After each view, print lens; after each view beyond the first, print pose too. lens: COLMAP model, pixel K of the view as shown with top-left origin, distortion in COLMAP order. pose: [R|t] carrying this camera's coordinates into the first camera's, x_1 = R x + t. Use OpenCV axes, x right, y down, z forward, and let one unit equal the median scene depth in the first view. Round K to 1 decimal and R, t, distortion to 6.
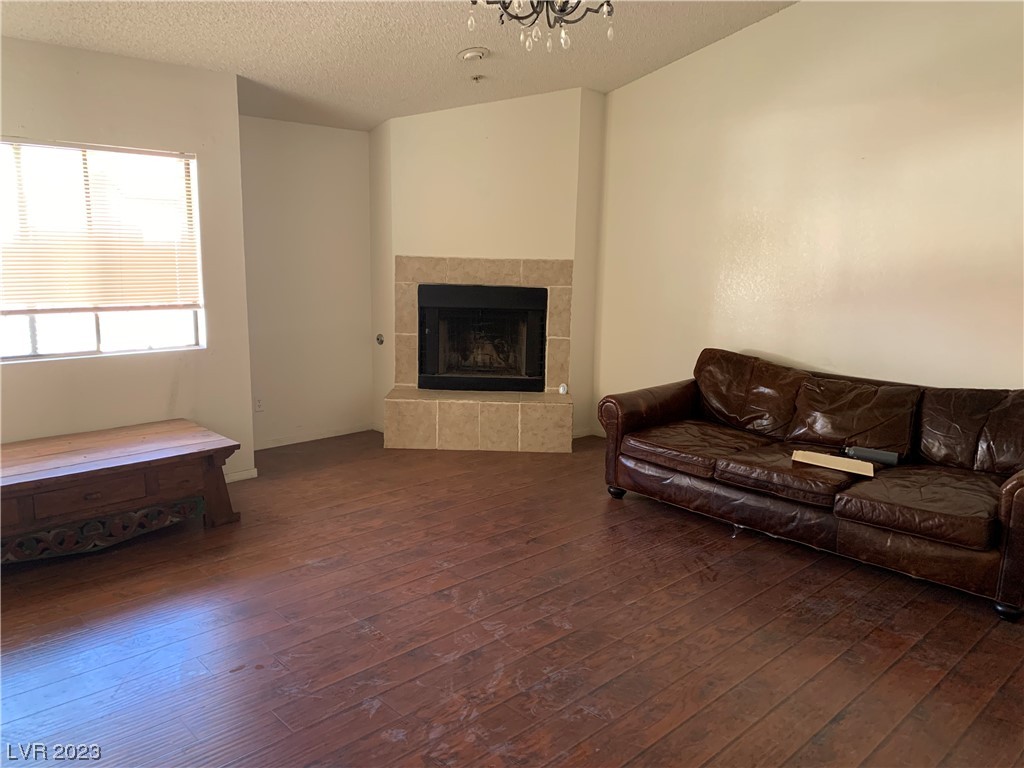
lens RADIAL K [[778.7, 0, 515.8], [0, 778.7, 384.6], [0, 0, 1]] dist [0.012885, -0.001943]
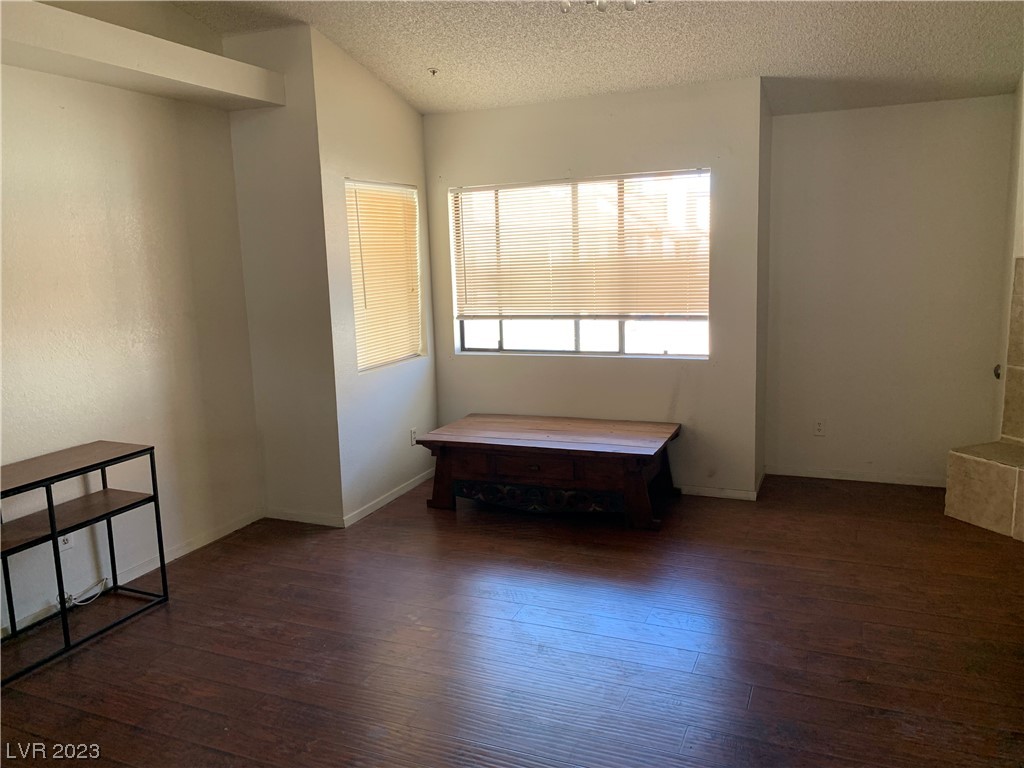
lens RADIAL K [[778.7, 0, 513.4], [0, 778.7, 382.6], [0, 0, 1]] dist [0.012885, -0.001943]
pose [[0.363578, 0.118277, -0.924025, 0.463605], [-0.122275, 0.989384, 0.078531, -0.067971], [0.923504, 0.084433, 0.374181, 0.411285]]
